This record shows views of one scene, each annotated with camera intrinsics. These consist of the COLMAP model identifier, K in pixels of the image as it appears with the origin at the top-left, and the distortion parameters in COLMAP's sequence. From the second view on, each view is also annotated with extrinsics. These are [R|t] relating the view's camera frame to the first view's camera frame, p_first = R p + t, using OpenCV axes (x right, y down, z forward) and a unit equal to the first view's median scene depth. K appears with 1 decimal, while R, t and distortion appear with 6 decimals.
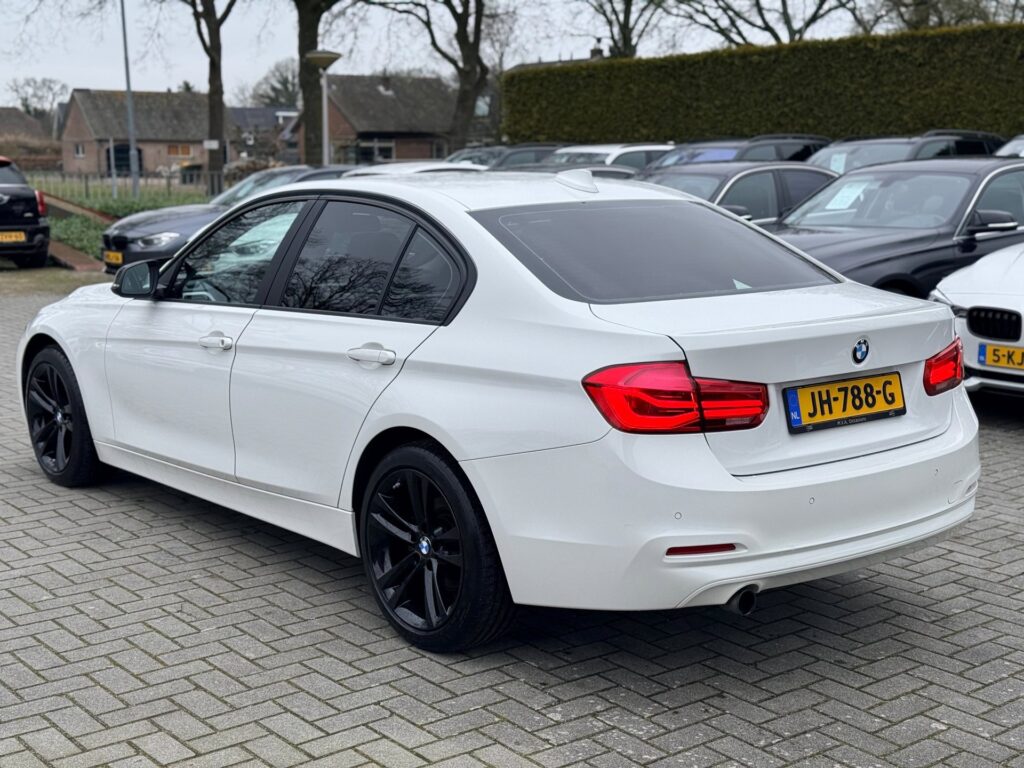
lens RADIAL K [[1431.9, 0, 509.0], [0, 1431.9, 398.2], [0, 0, 1]] dist [0.122559, 0.000000]
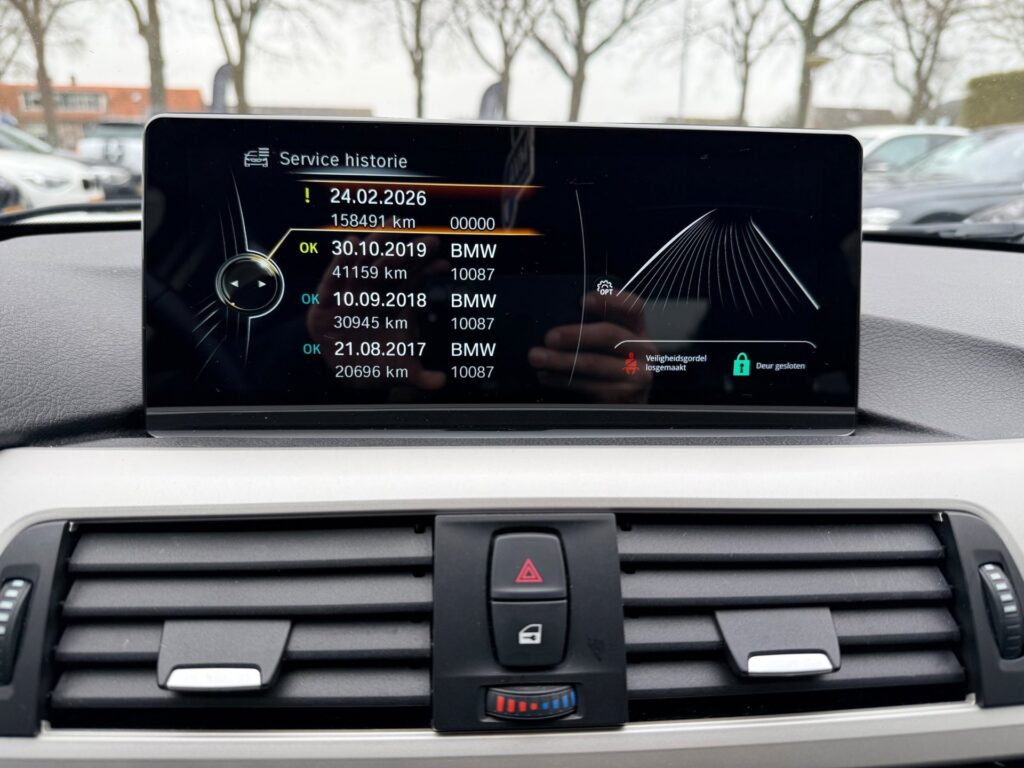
lens RADIAL K [[725.7, 0, 509.6], [0, 725.7, 400.5], [0, 0, 1]] dist [0.037993, -0.047475]
pose [[0.881166, 0.171231, -0.440712, -0.128025], [-0.103139, 0.979282, 0.174265, -0.102662], [0.461421, -0.108101, 0.880571, 1.119188]]
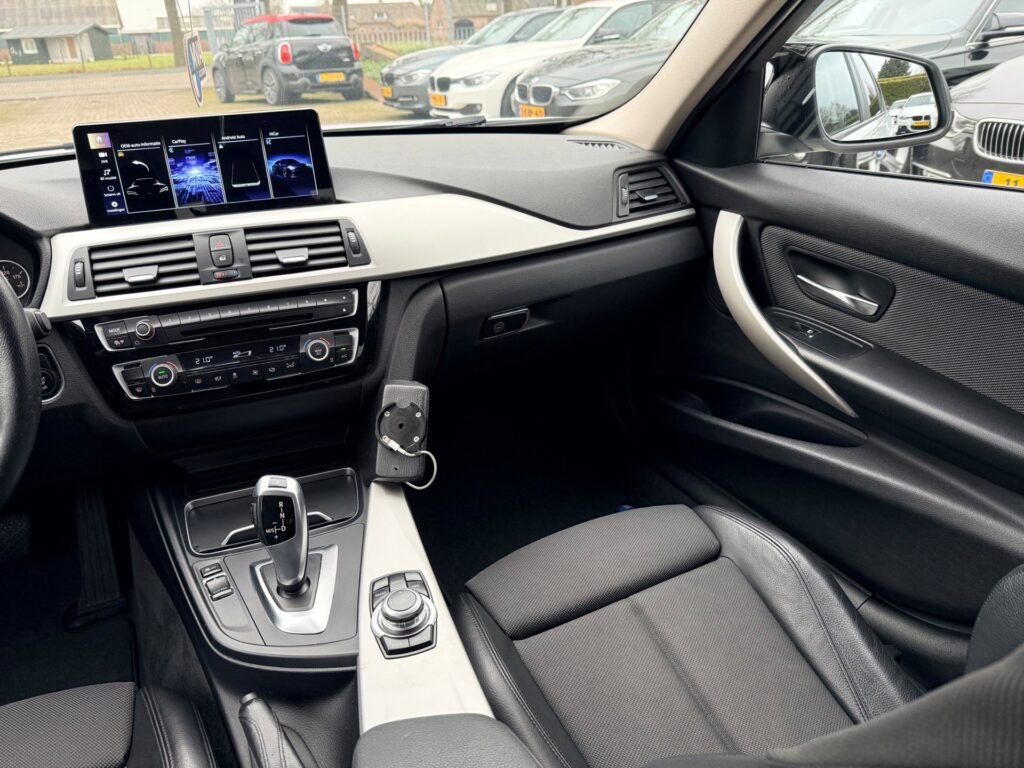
lens RADIAL K [[725.7, 0, 499.0], [0, 725.7, 384.7], [0, 0, 1]] dist [0.037993, -0.047475]
pose [[0.973295, 0.067108, -0.219530, -0.051291], [-0.001099, 0.957667, 0.287877, -0.102761], [0.229555, -0.279948, 0.932166, 1.016912]]
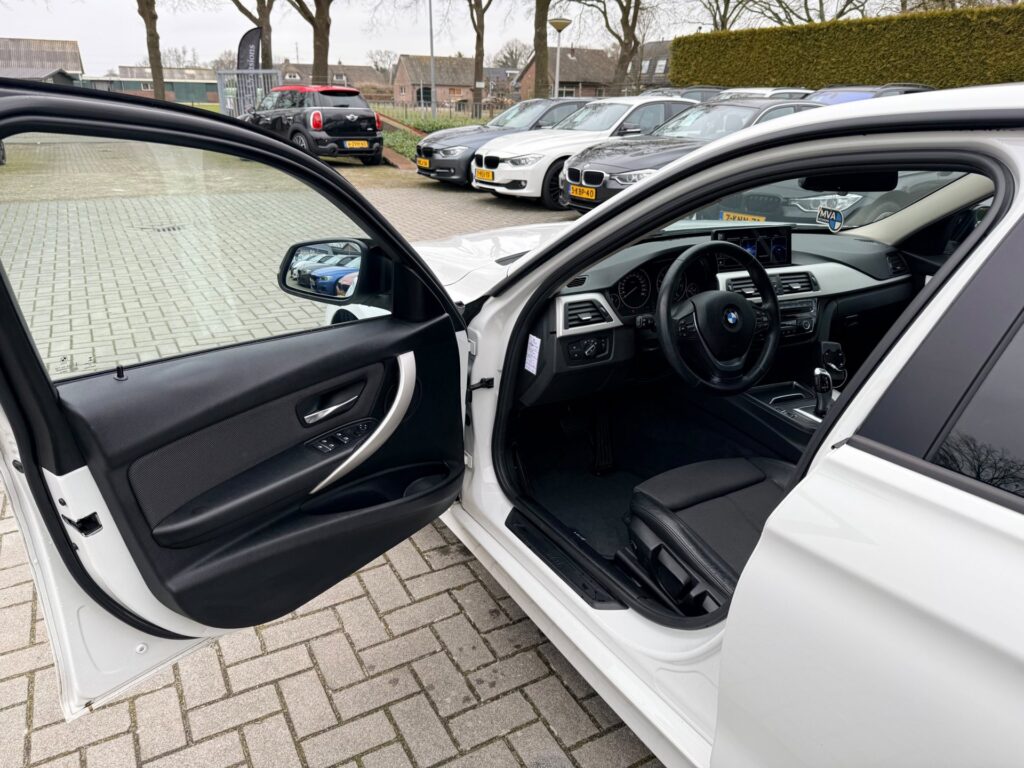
lens RADIAL K [[725.7, 0, 509.0], [0, 725.7, 385.5], [0, 0, 1]] dist [0.037993, -0.047475]
pose [[0.988650, 0.075988, -0.129605, -0.224256], [-0.047522, 0.976537, 0.210041, -0.106329], [0.142524, -0.201498, 0.969064, 0.760971]]
